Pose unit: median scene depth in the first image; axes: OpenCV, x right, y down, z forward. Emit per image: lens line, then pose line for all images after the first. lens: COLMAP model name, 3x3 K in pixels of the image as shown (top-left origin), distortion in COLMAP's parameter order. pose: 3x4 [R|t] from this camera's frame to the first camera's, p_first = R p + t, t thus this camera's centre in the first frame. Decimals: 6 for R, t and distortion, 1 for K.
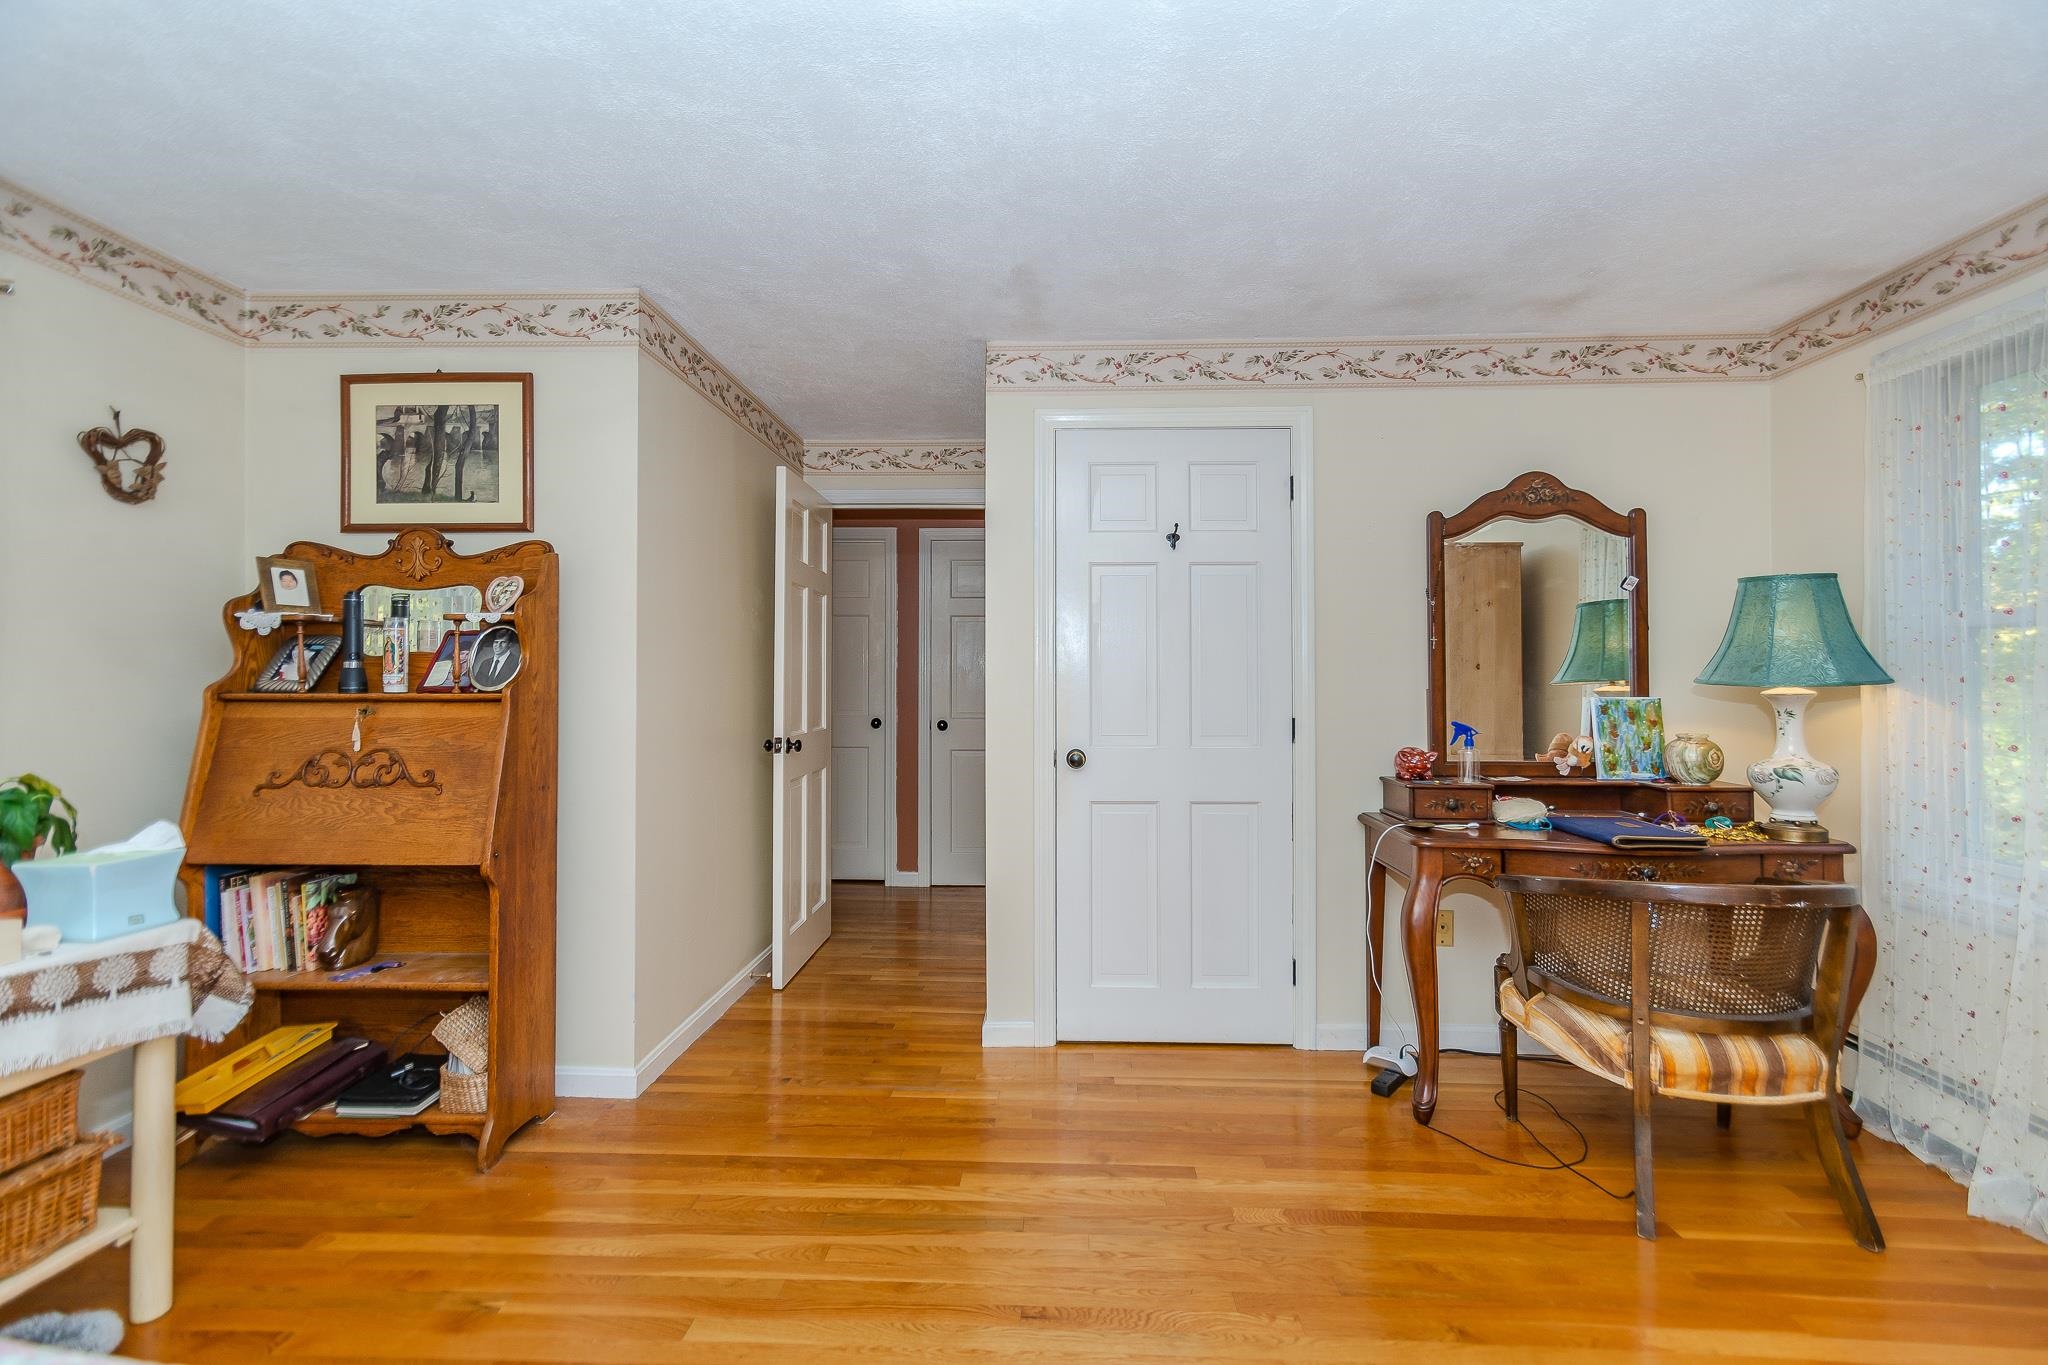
lens RADIAL K [[926.1, 0, 1035.3], [0, 926.1, 666.7], [0, 0, 1]] dist [0.006767, 0.001390]
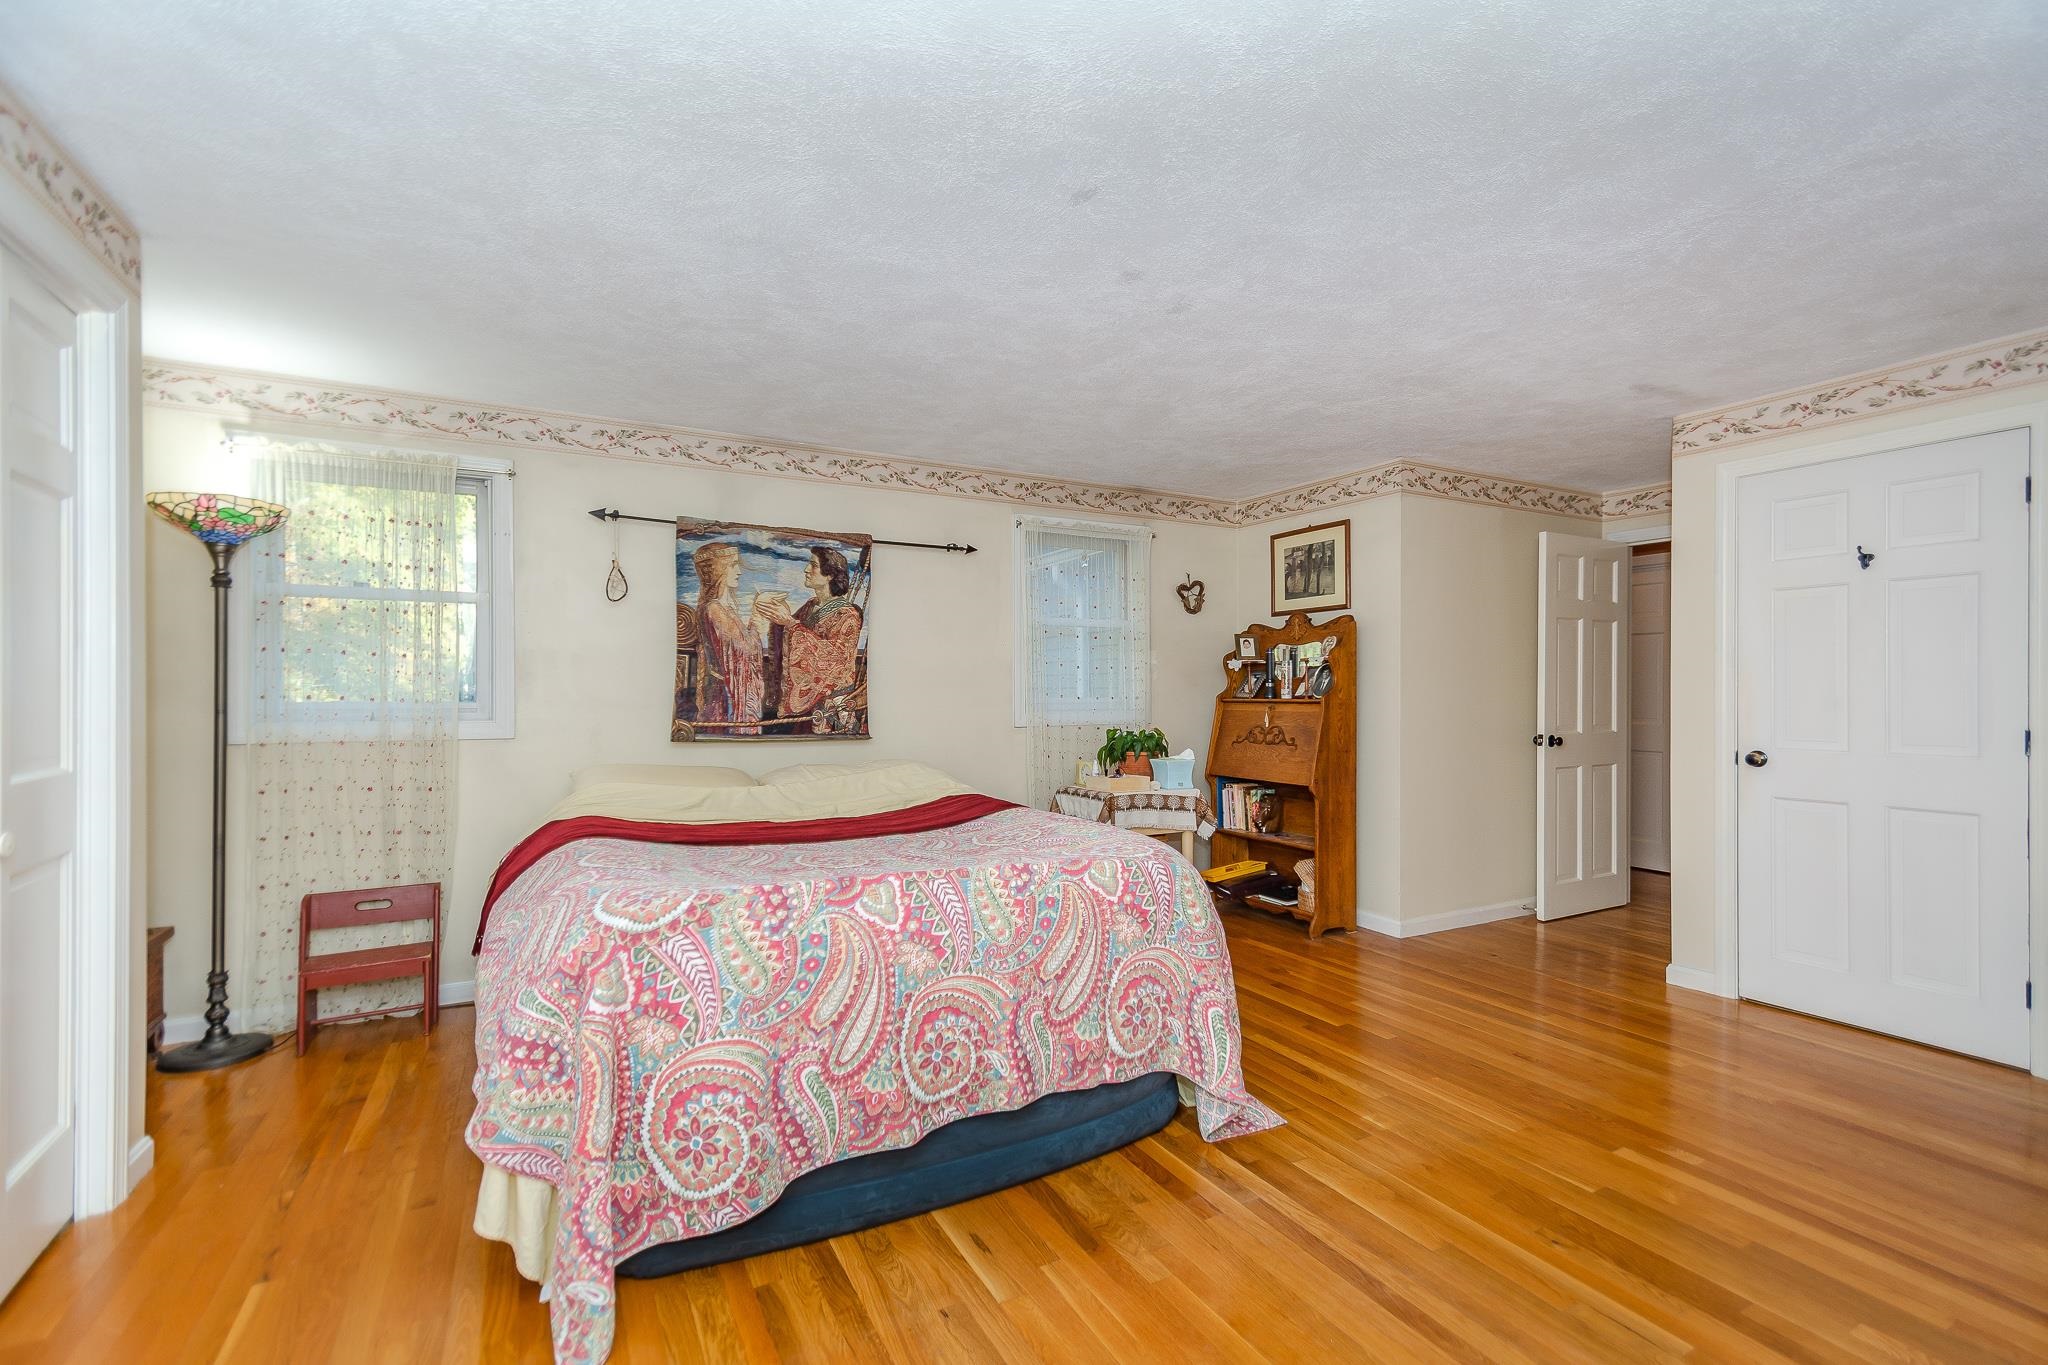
lens RADIAL K [[926.1, 0, 1027.0], [0, 926.1, 685.6], [0, 0, 1]] dist [0.006767, 0.001390]
pose [[0.509949, -0.007674, -0.860170, 0.710635], [0.013683, 0.999906, -0.000808, -0.005641], [0.860096, -0.011358, 0.510006, -0.465169]]
